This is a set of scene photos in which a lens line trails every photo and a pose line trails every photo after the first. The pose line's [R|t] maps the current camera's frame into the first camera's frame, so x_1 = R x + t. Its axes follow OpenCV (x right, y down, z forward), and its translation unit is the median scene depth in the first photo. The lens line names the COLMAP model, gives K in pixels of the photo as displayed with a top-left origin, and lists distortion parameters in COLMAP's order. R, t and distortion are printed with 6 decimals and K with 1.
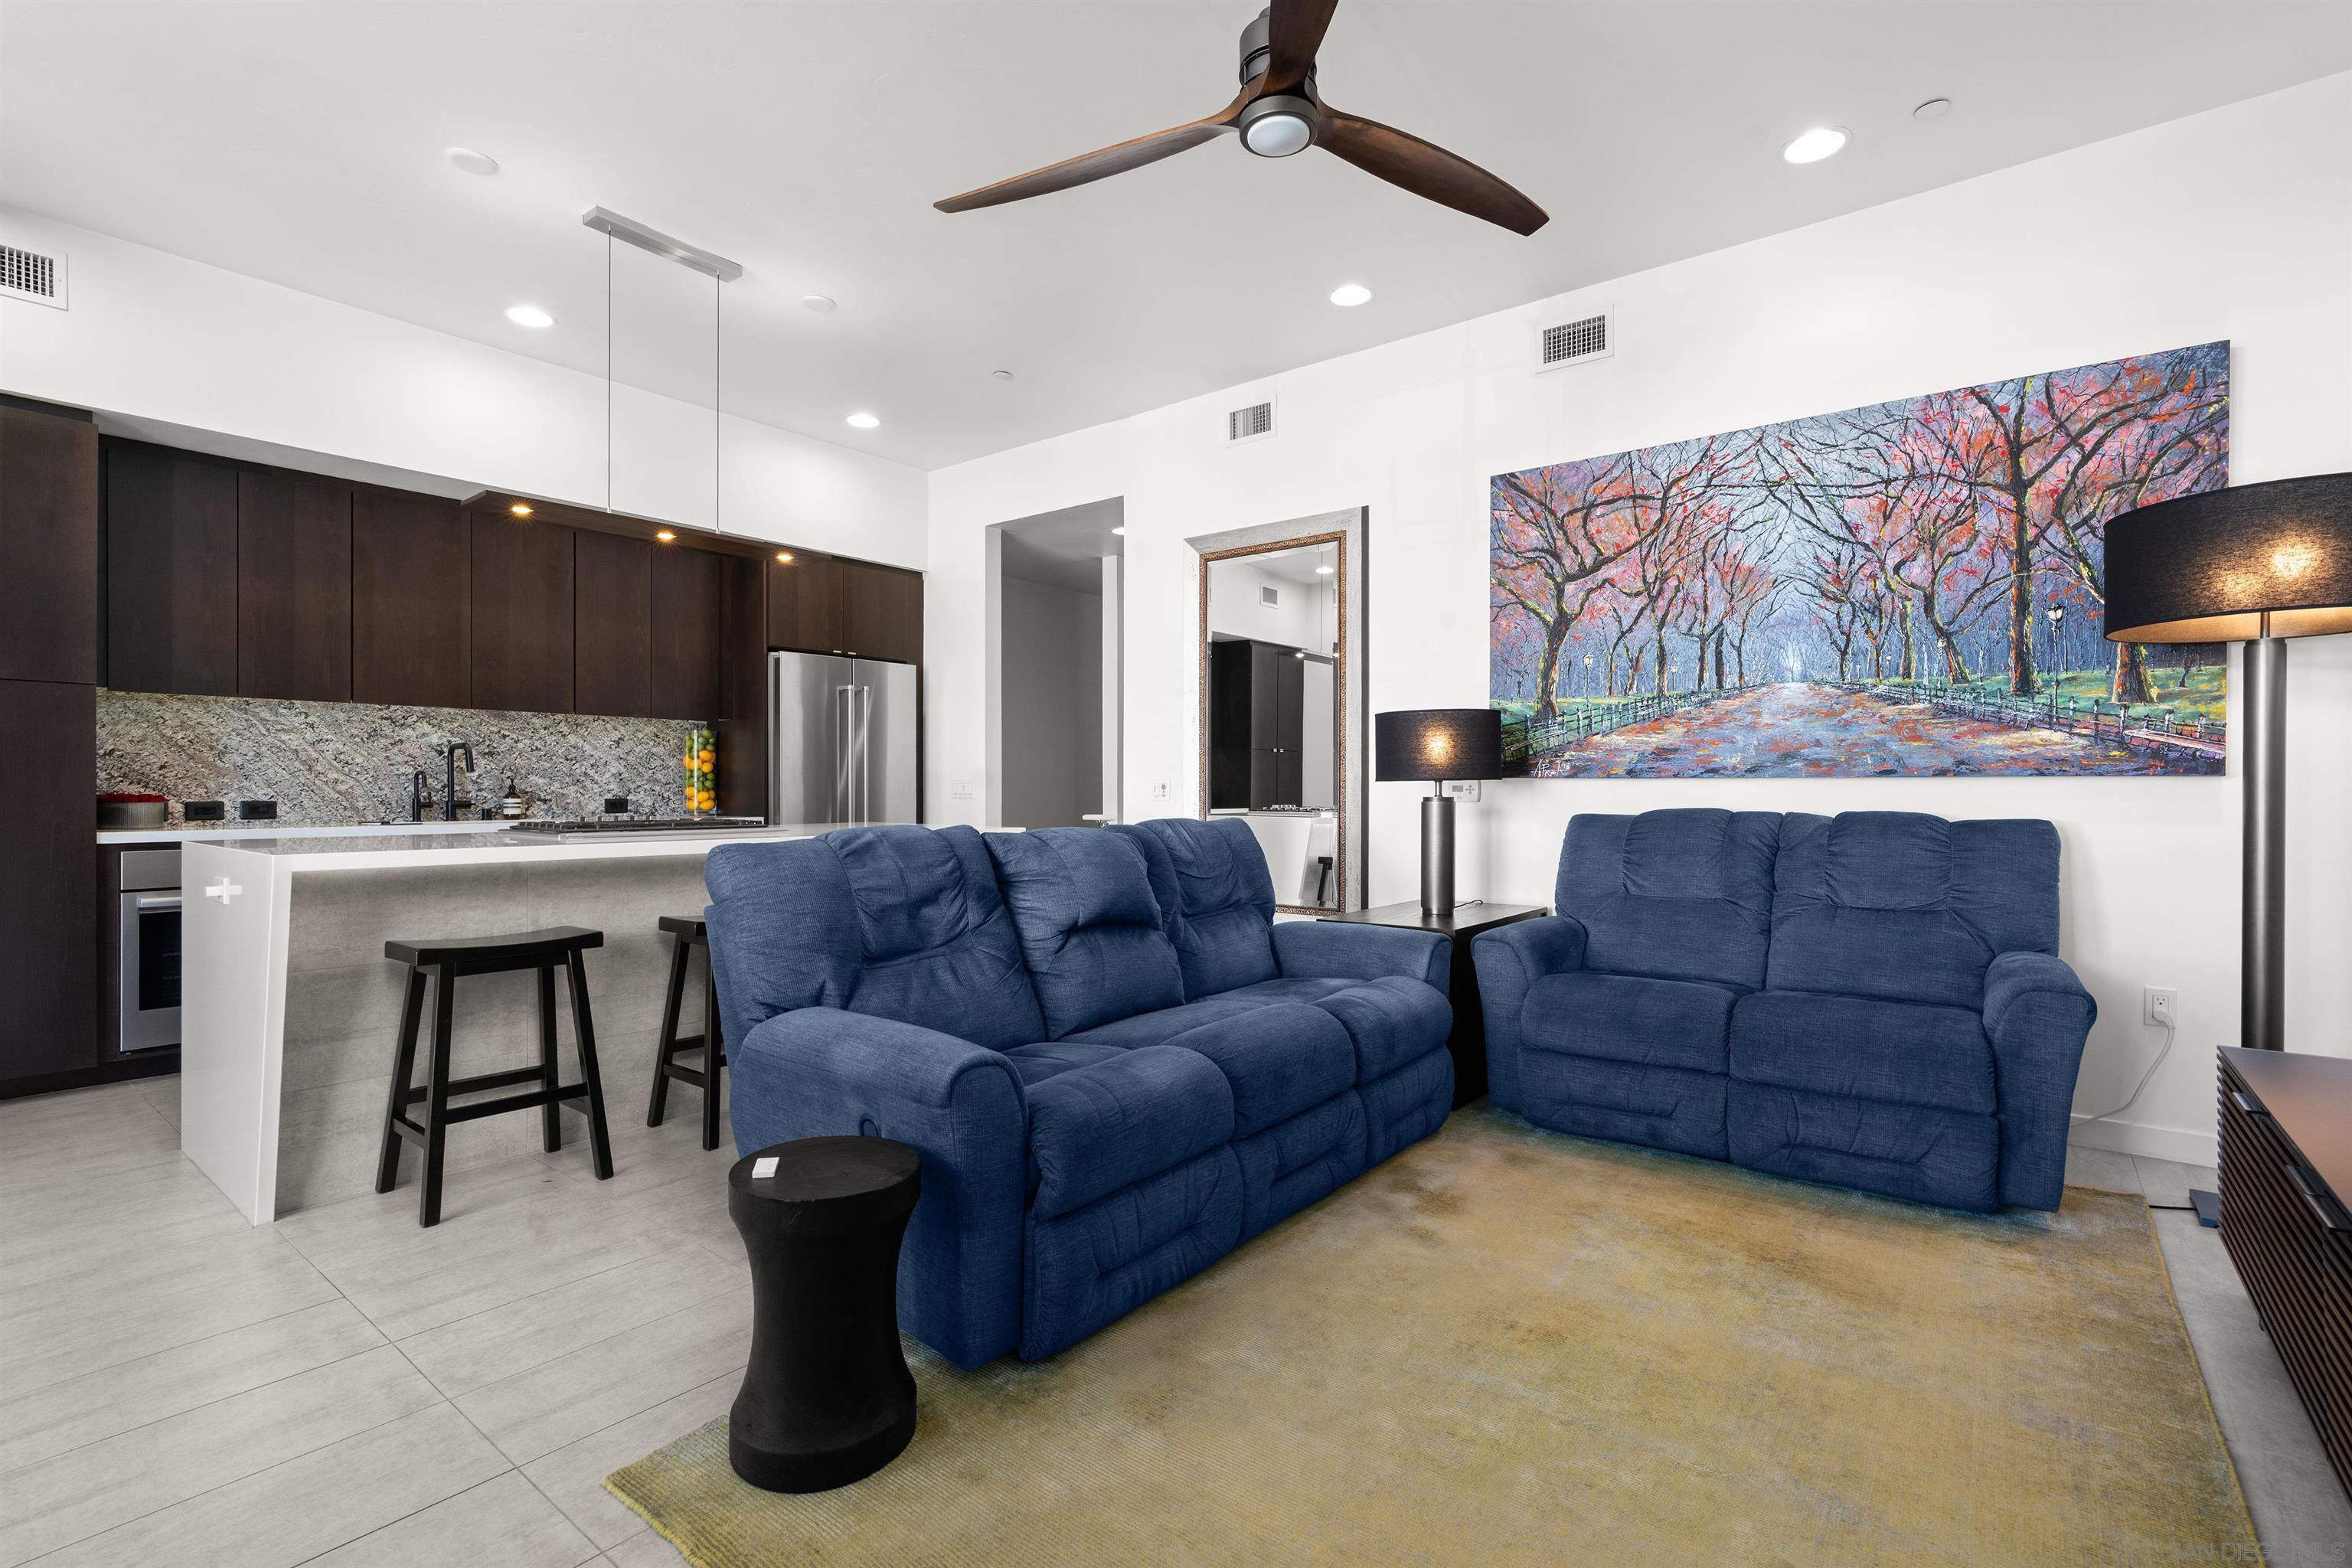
lens RADIAL K [[1060.0, 0, 1164.3], [0, 1060.0, 790.3], [0, 0, 1]] dist [-0.010729, 0.004758]
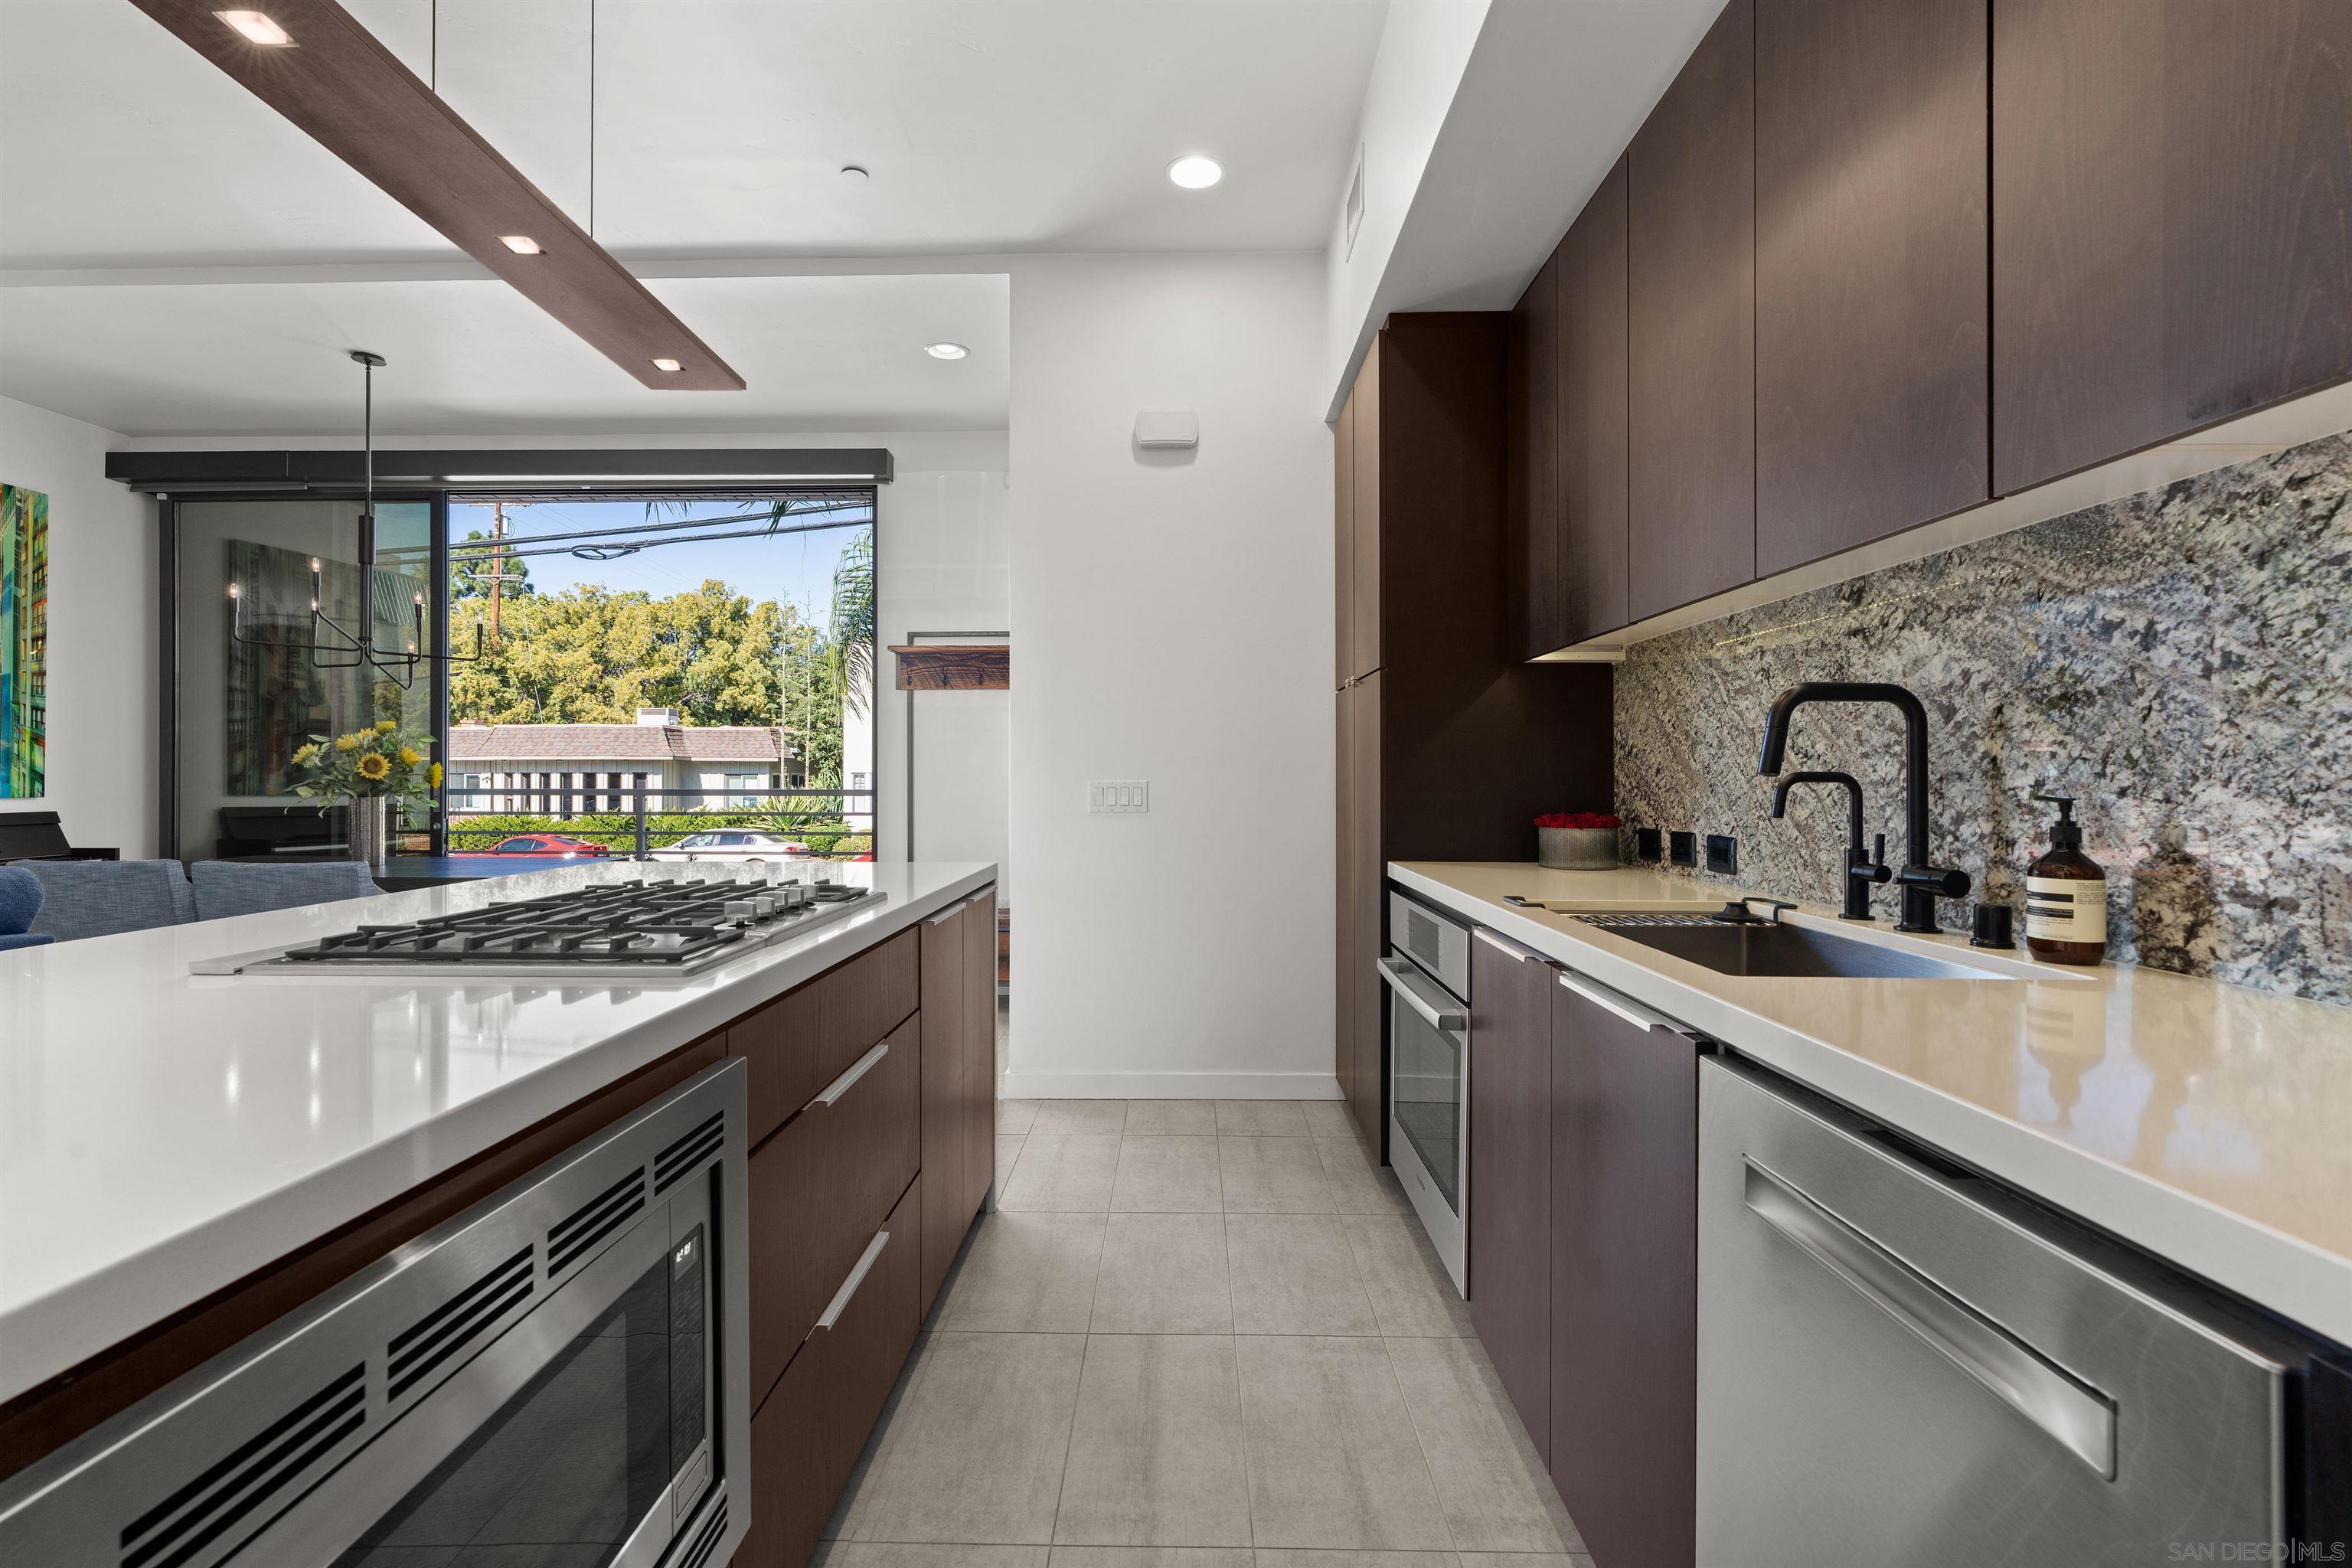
lens RADIAL K [[1060.0, 0, 1167.4], [0, 1060.0, 770.9], [0, 0, 1]] dist [-0.010729, 0.004758]
pose [[-0.793420, -0.003709, -0.608663, -0.400866], [-0.002876, 0.999993, -0.002345, -0.021887], [0.608667, -0.000110, -0.793426, 1.433264]]
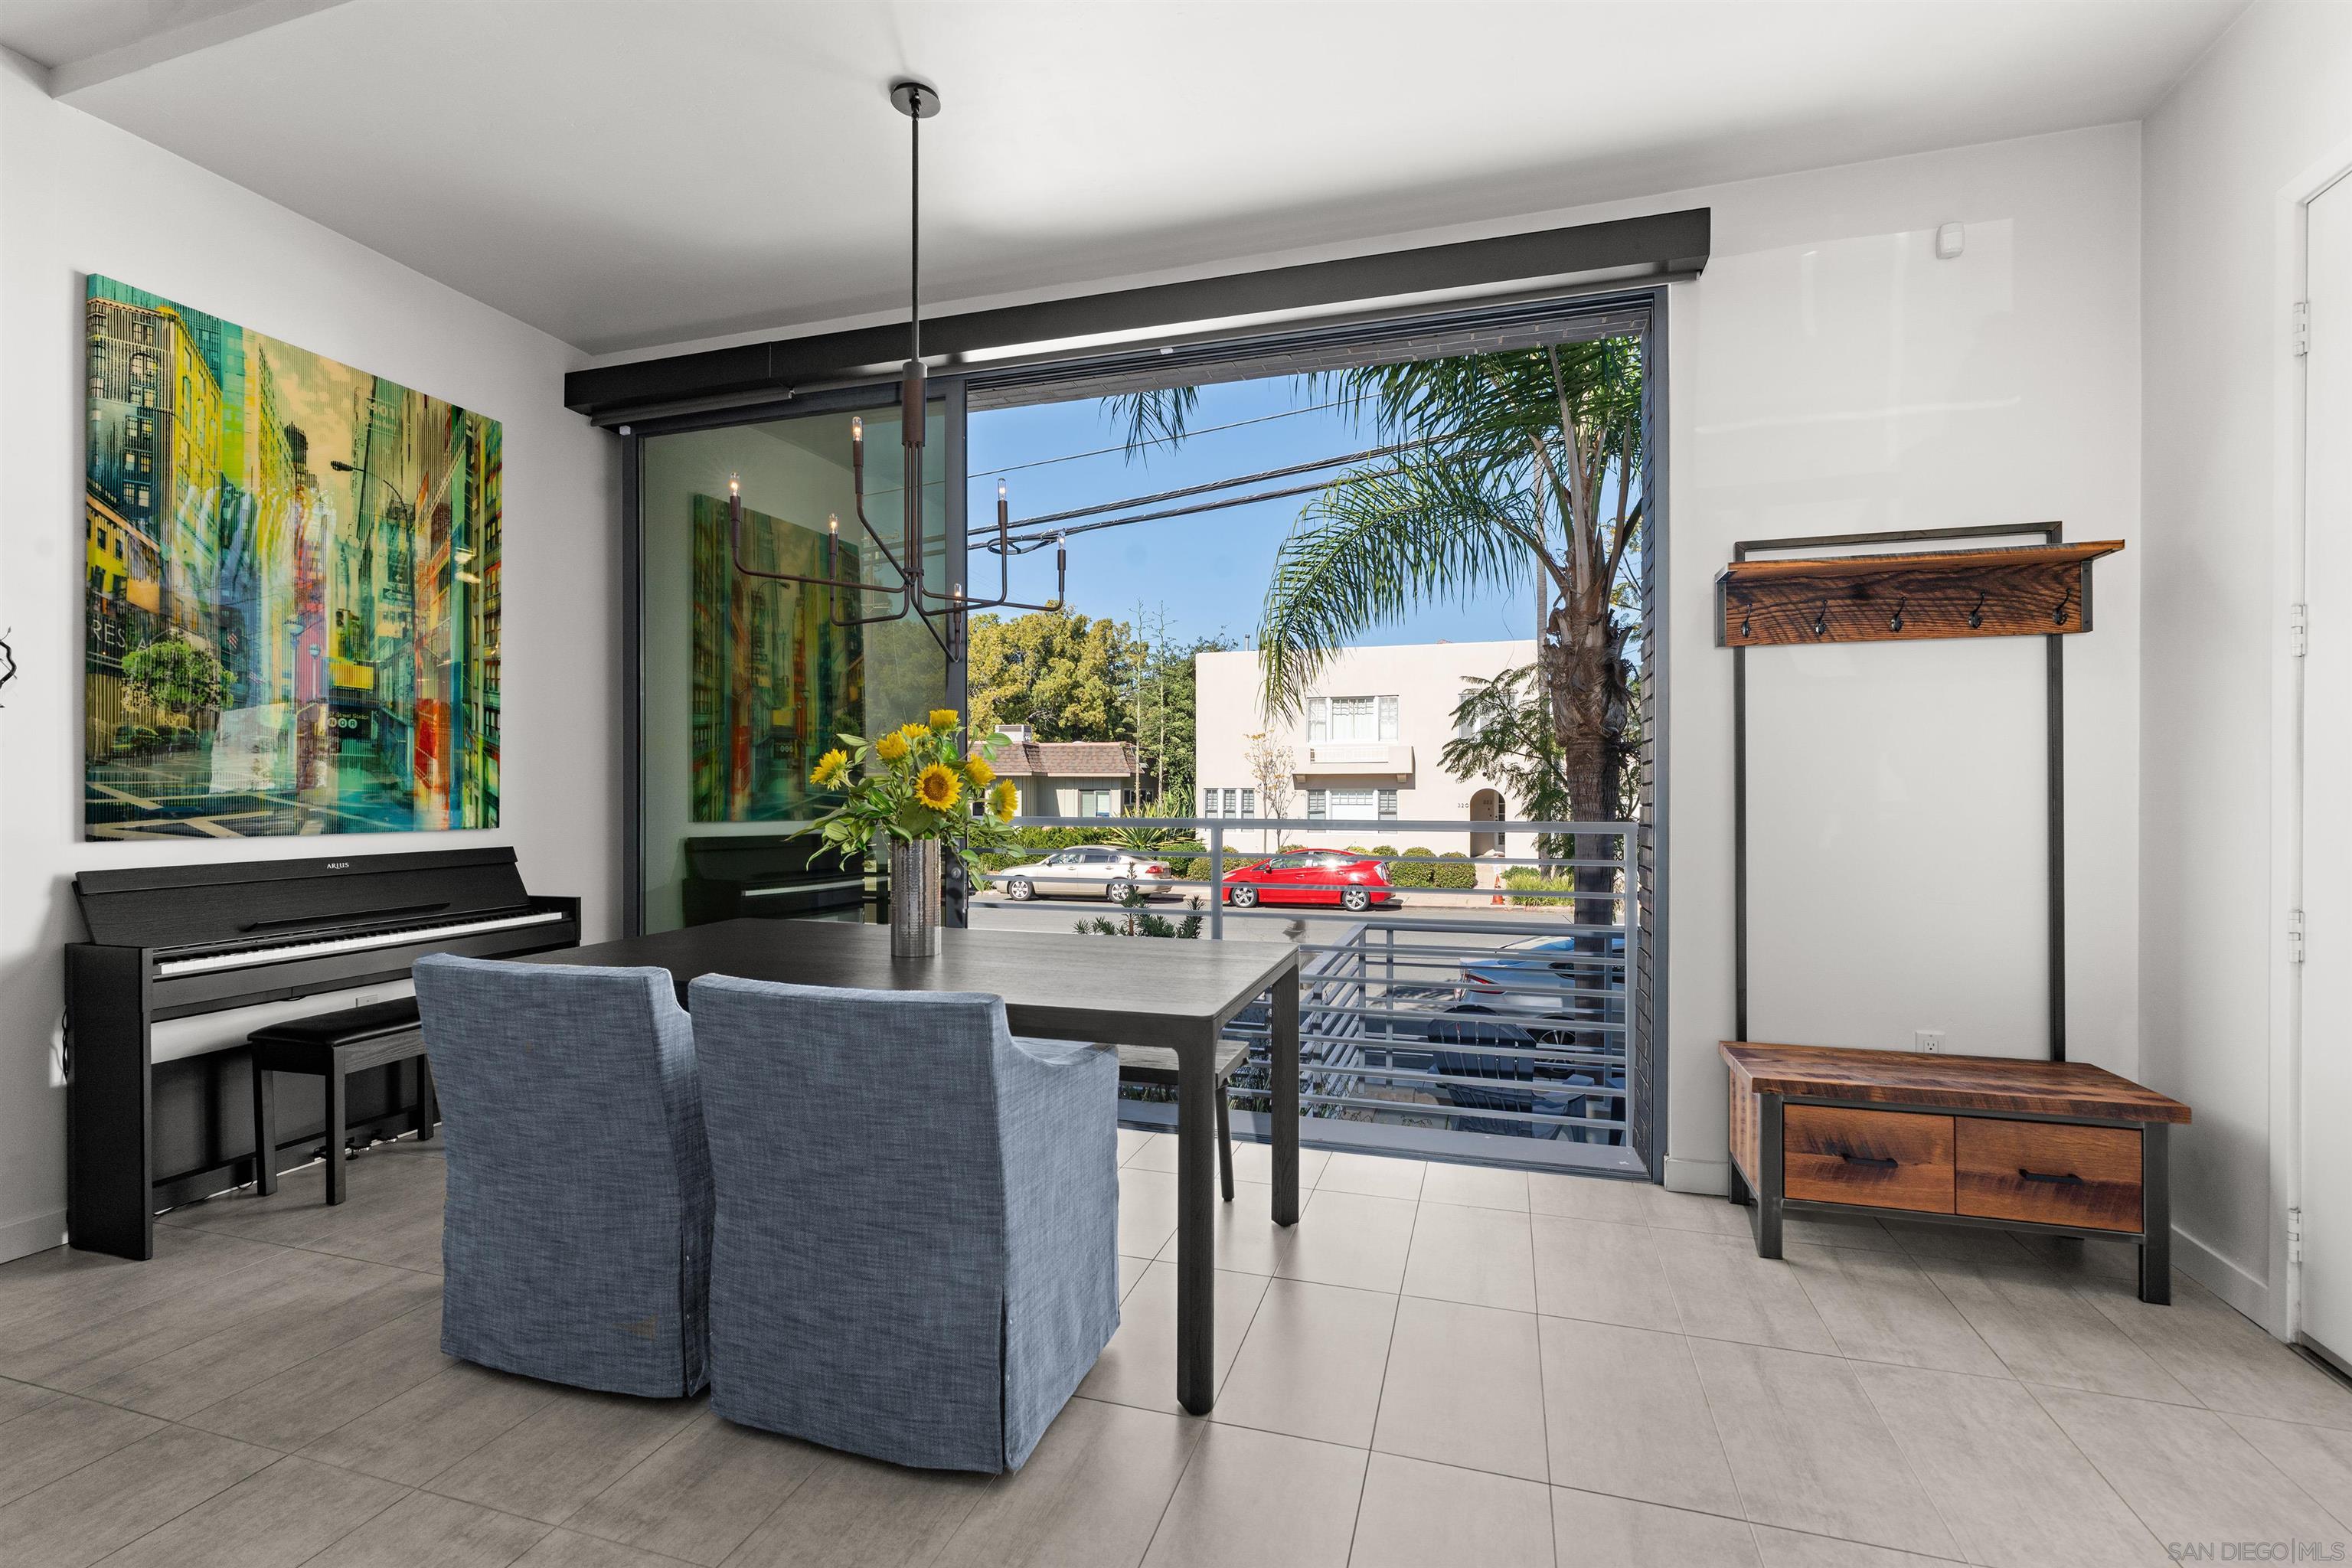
lens RADIAL K [[1060.0, 0, 1163.3], [0, 1060.0, 794.3], [0, 0, 1]] dist [-0.010729, 0.004758]
pose [[-0.932528, -0.000082, -0.361097, -0.312385], [-0.002753, 0.999973, 0.006883, -0.027725], [0.361086, 0.007413, -0.932503, 0.687067]]
